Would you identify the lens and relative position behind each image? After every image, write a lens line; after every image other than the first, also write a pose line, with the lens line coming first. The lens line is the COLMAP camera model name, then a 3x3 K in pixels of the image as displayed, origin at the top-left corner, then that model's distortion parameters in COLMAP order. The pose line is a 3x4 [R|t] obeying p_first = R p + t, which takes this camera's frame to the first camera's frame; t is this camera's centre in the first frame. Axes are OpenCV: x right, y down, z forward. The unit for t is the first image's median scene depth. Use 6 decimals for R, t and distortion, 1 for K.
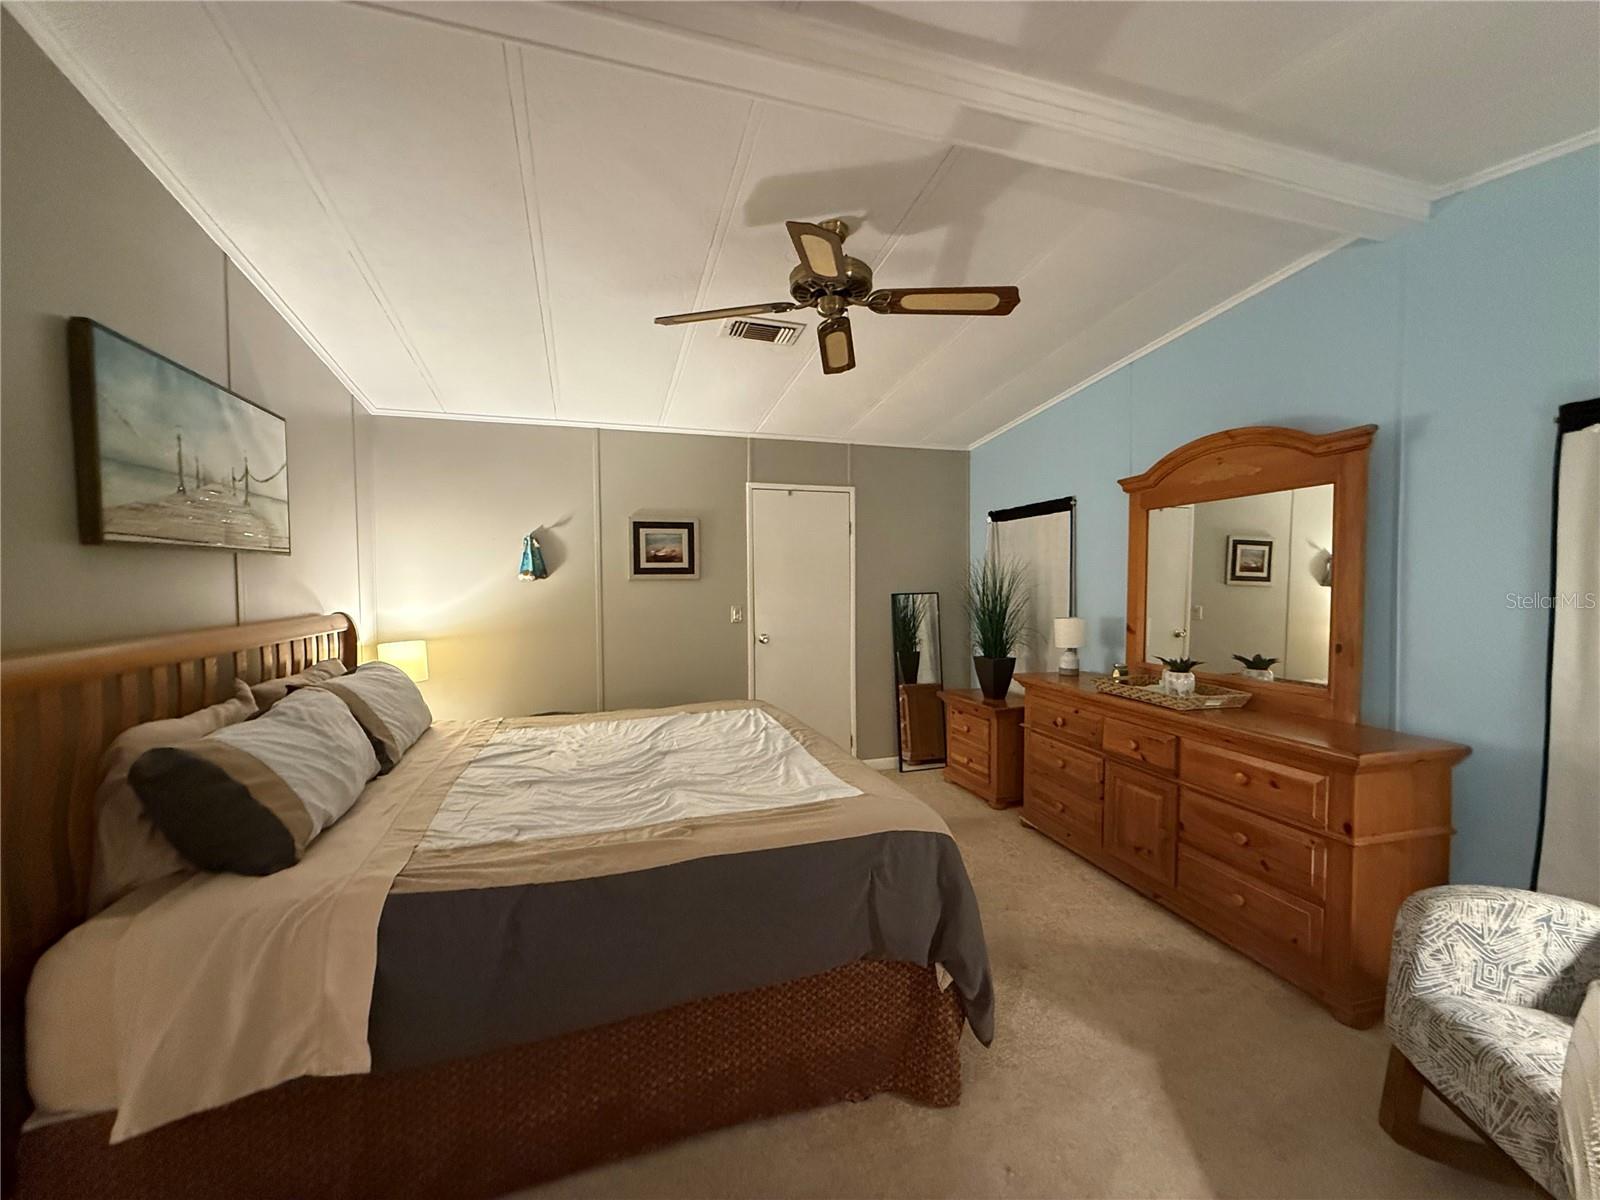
lens RADIAL K [[637.5, 0, 796.1], [0, 637.5, 599.9], [0, 0, 1]] dist [0.000264, -0.000183]
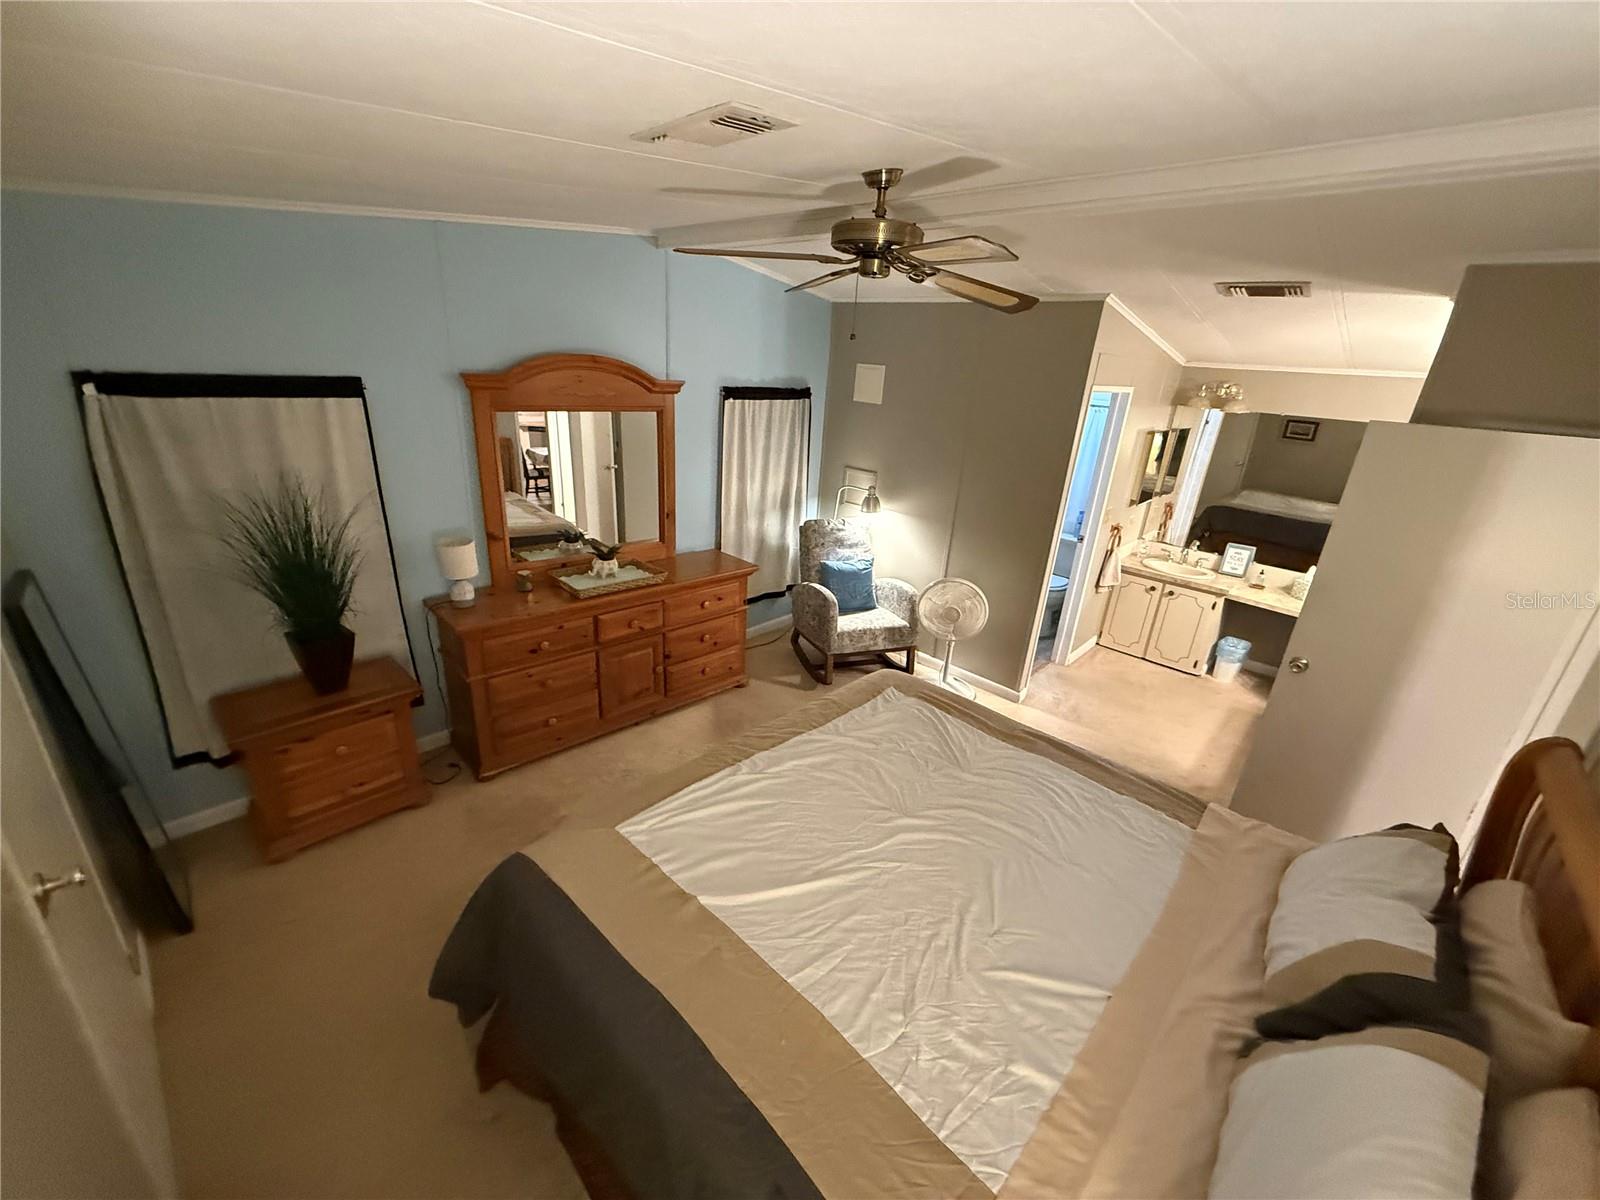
lens RADIAL K [[637.5, 0, 796.1], [0, 637.5, 599.9], [0, 0, 1]] dist [0.000264, -0.000183]
pose [[-0.484474, -0.325398, 0.812036, -0.630593], [-0.033355, 0.934443, 0.354548, -0.272468], [-0.874170, 0.144684, -0.463566, 1.286991]]
